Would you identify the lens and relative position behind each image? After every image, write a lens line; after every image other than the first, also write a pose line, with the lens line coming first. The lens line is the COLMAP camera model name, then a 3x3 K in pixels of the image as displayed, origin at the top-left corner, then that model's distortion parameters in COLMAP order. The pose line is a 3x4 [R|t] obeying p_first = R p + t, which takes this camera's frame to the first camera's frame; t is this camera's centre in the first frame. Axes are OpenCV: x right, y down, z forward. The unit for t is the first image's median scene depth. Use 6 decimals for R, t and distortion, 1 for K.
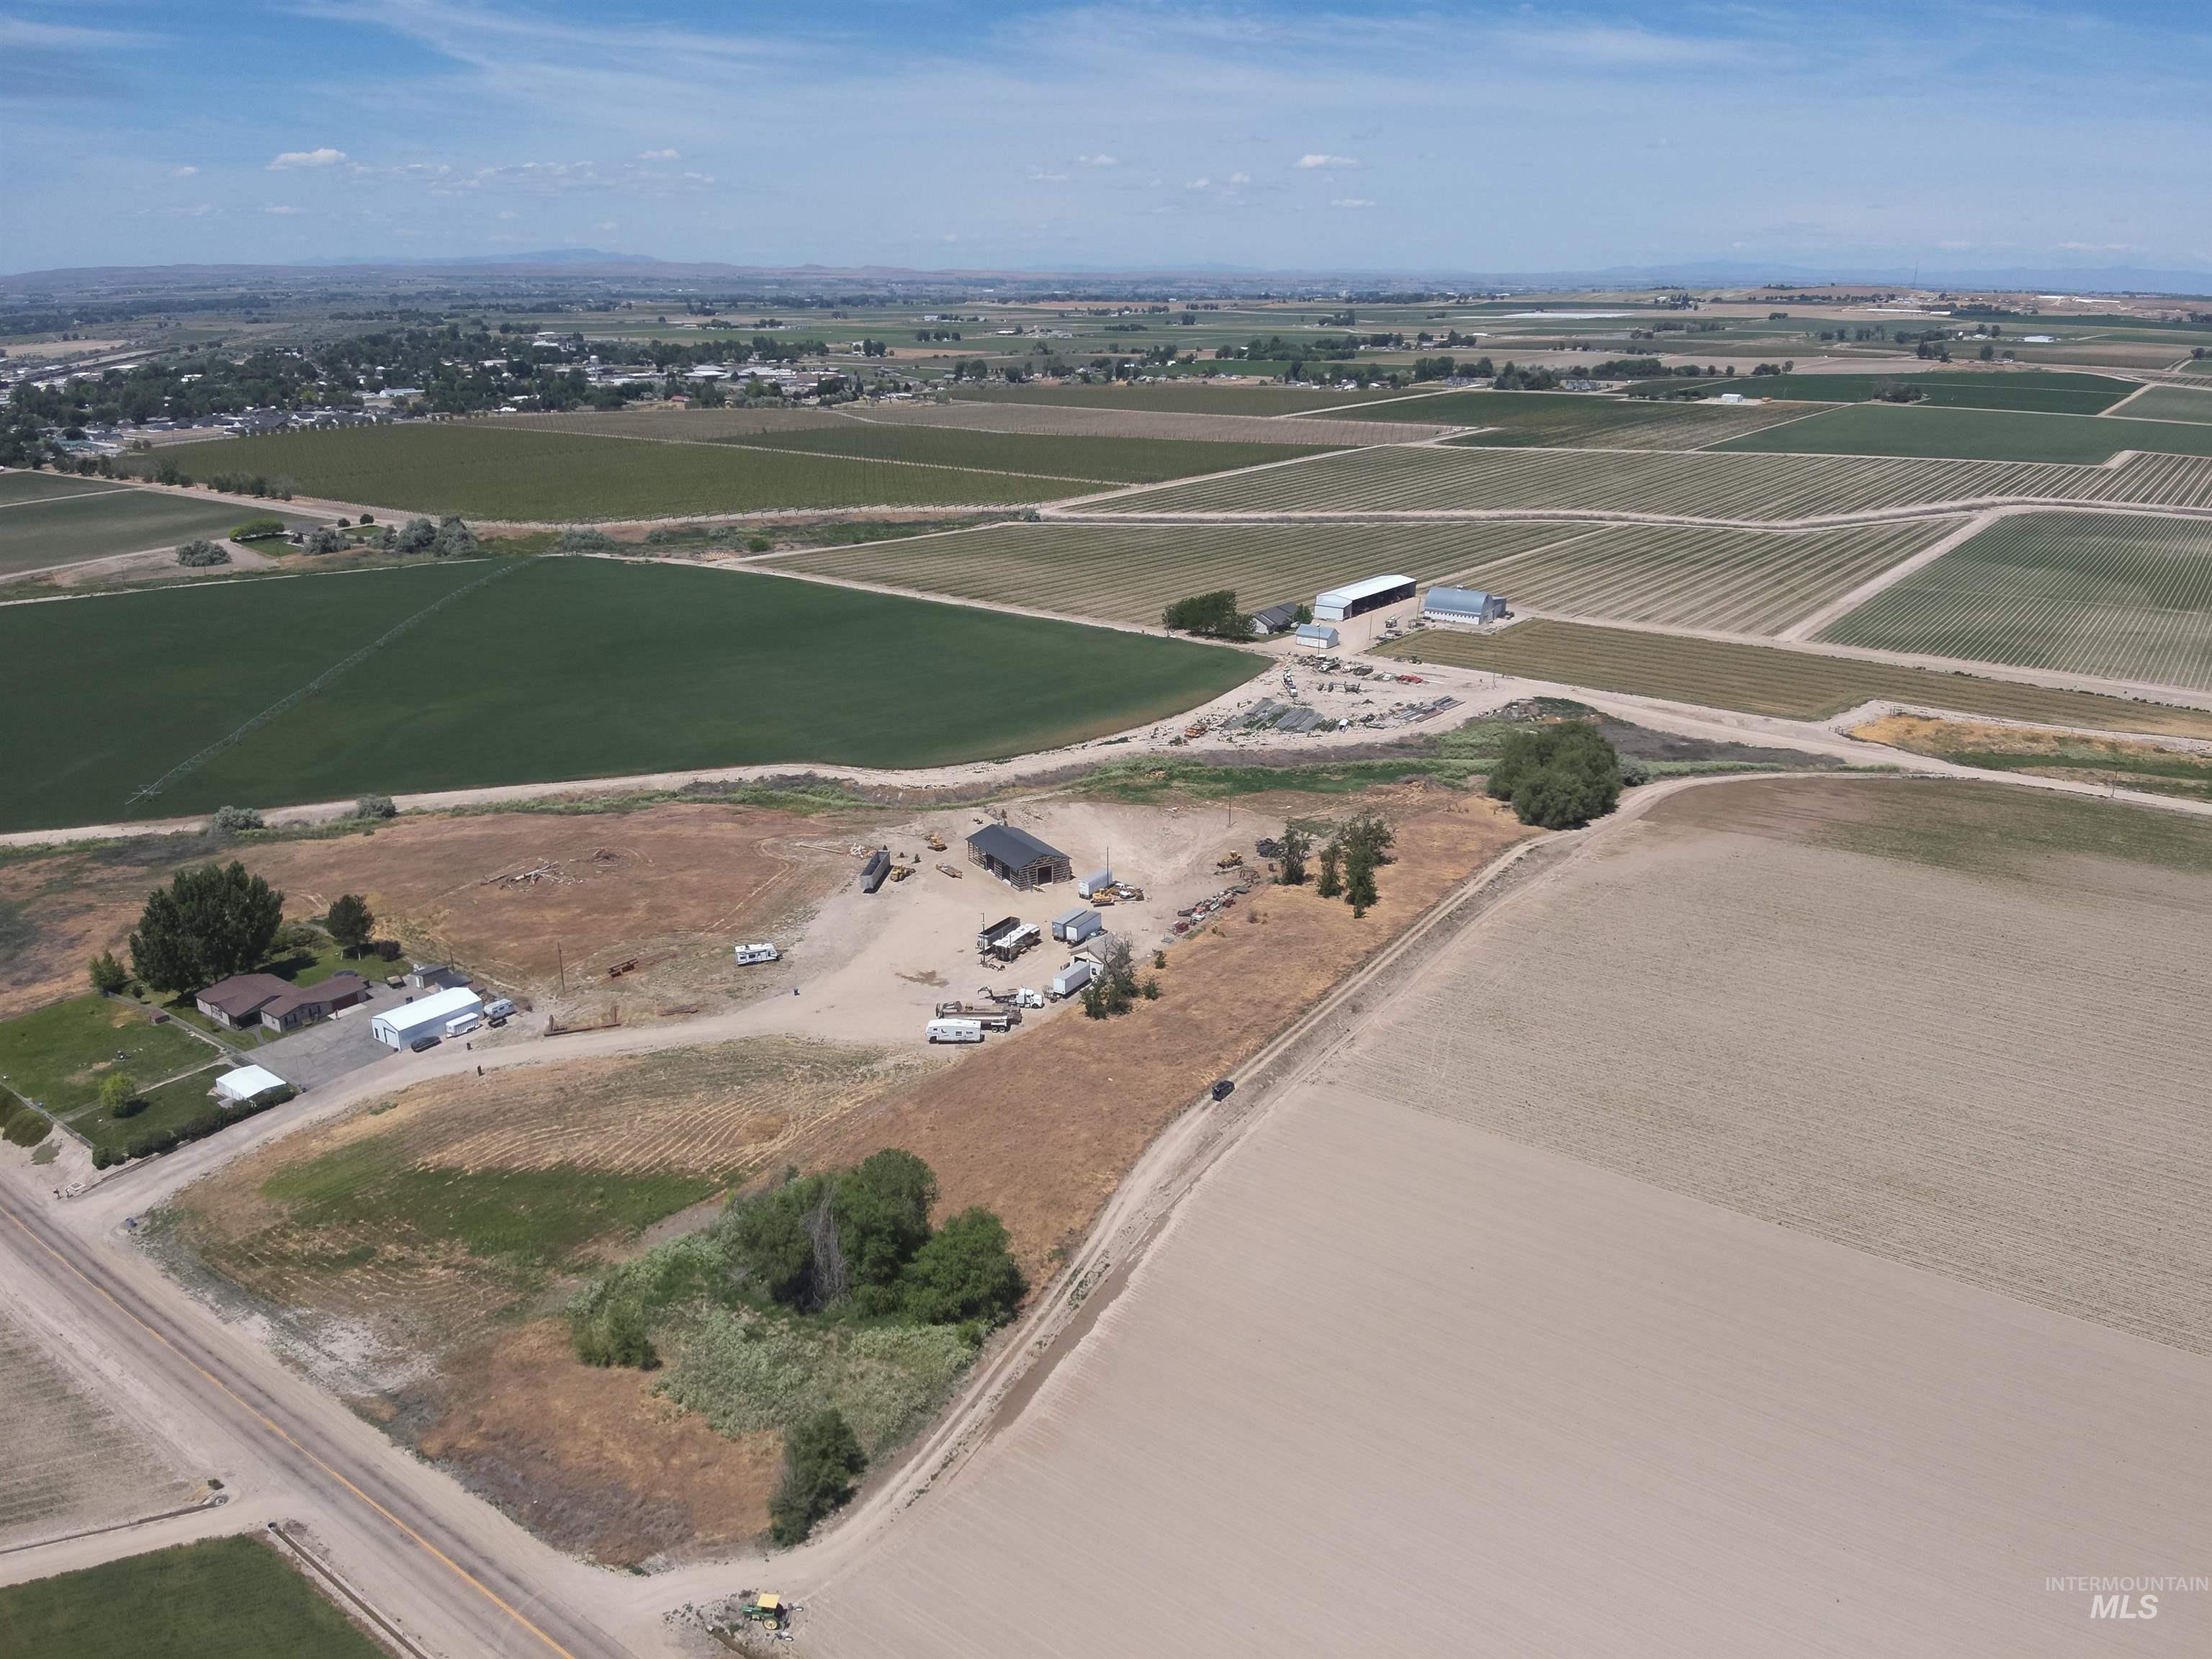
lens RADIAL K [[1589.9, 0, 1119.8], [0, 1589.9, 822.8], [0, 0, 1]] dist [0.172594, -0.321978]
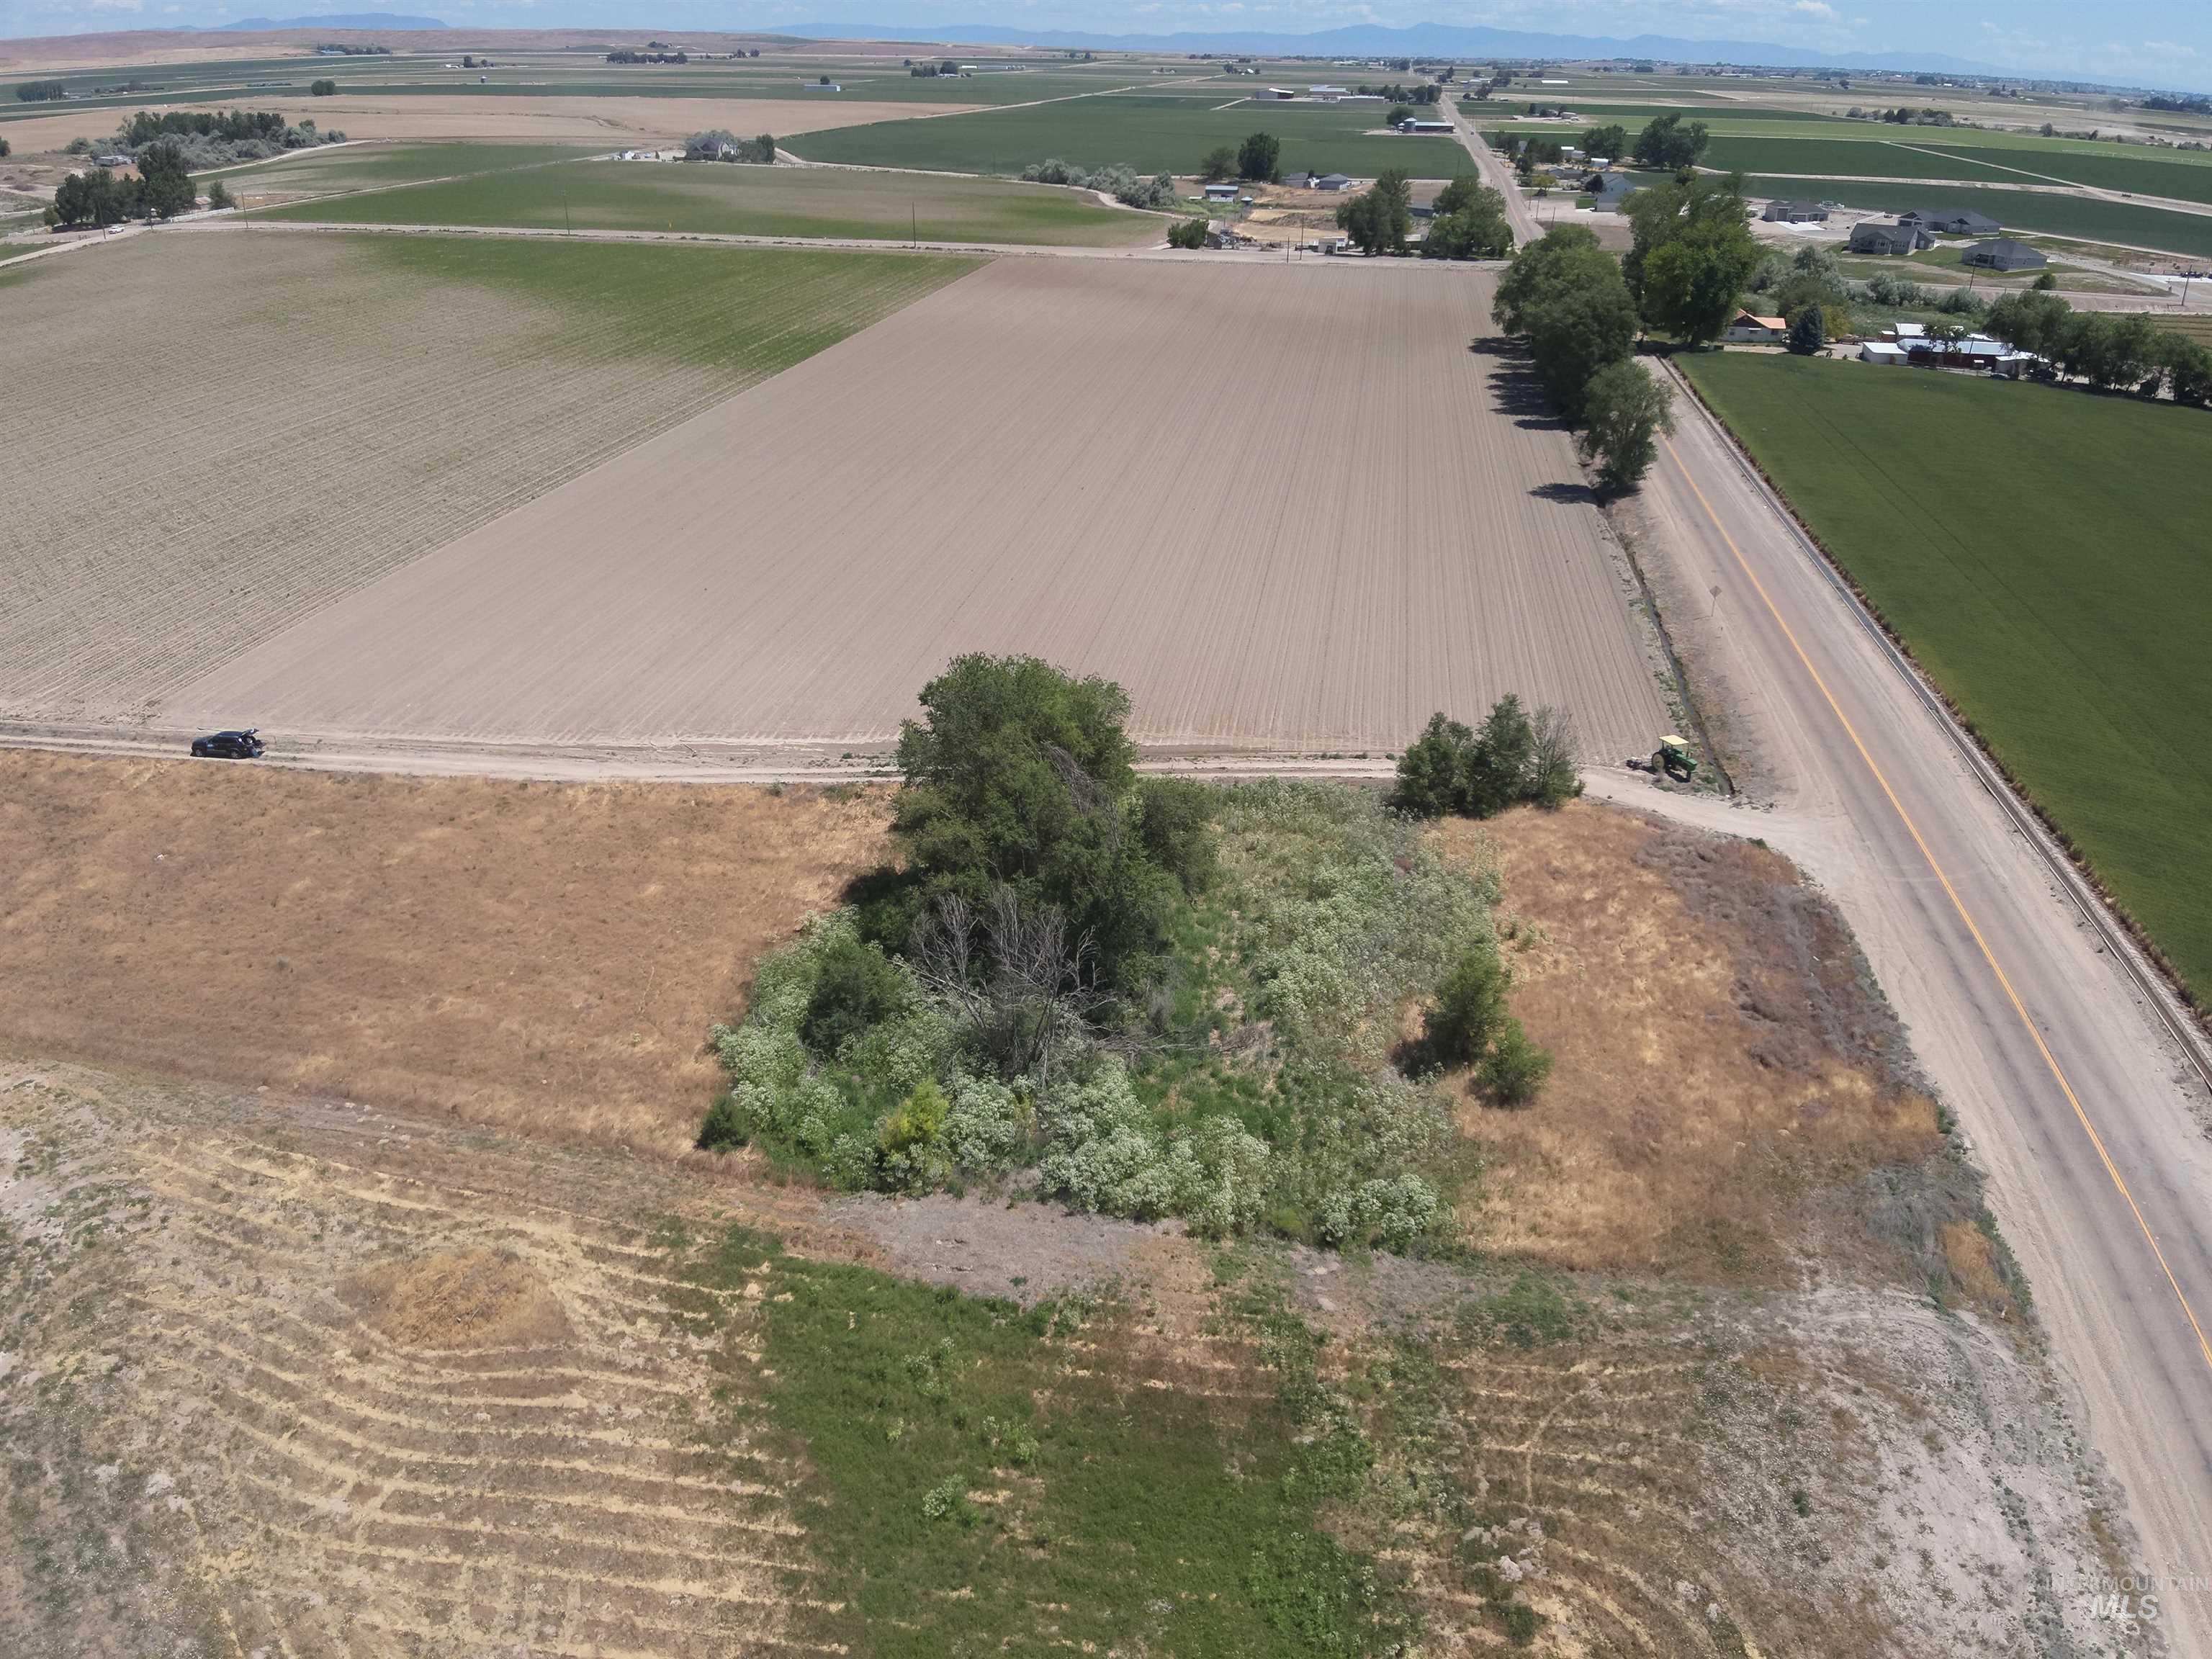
lens RADIAL K [[1599.9, 0, 1120.2], [0, 1599.9, 826.7], [0, 0, 1]] dist [0.108411, -0.201340]
pose [[-0.459221, -0.389178, 0.798534, -0.338293], [0.274007, 0.793035, 0.544074, -0.006767], [-0.845007, 0.468654, -0.257541, 0.651874]]
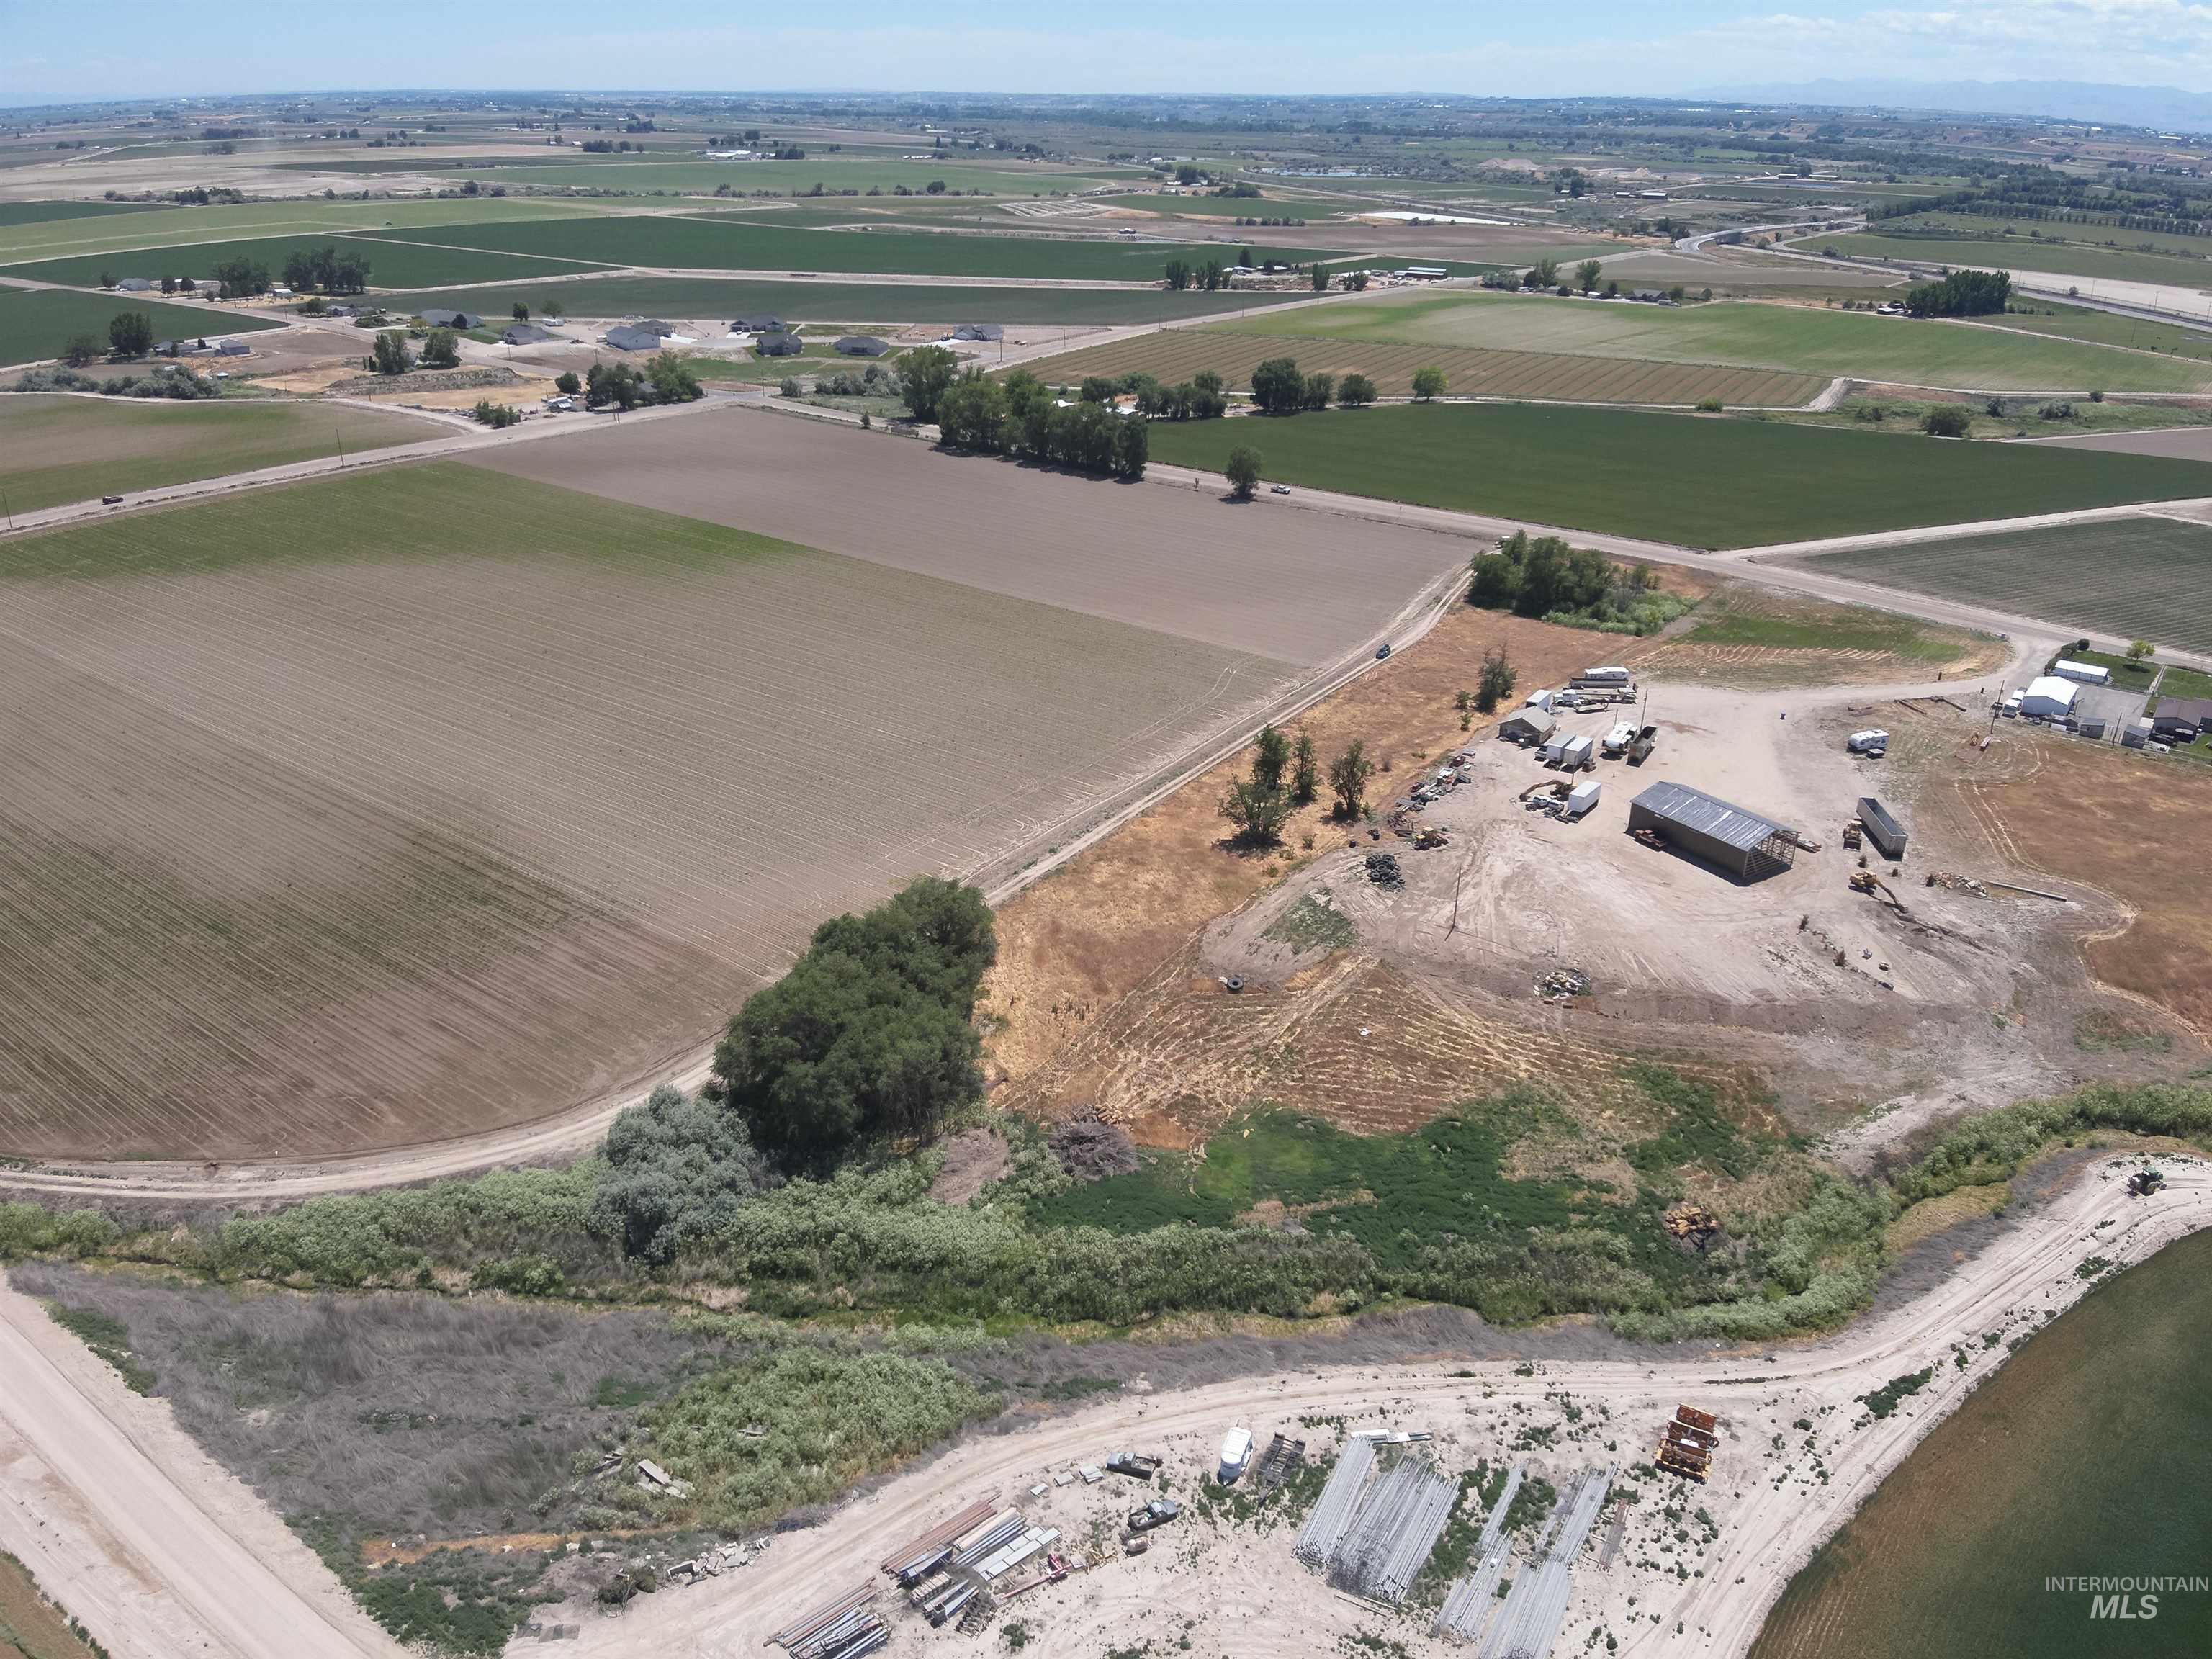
lens RADIAL K [[1599.9, 0, 1120.2], [0, 1599.9, 826.7], [0, 0, 1]] dist [0.108411, -0.201340]
pose [[-0.999866, -0.011804, -0.011348, 0.227662], [-0.016373, 0.728616, 0.684726, -0.502877], [0.000186, 0.684820, -0.728712, 1.548957]]
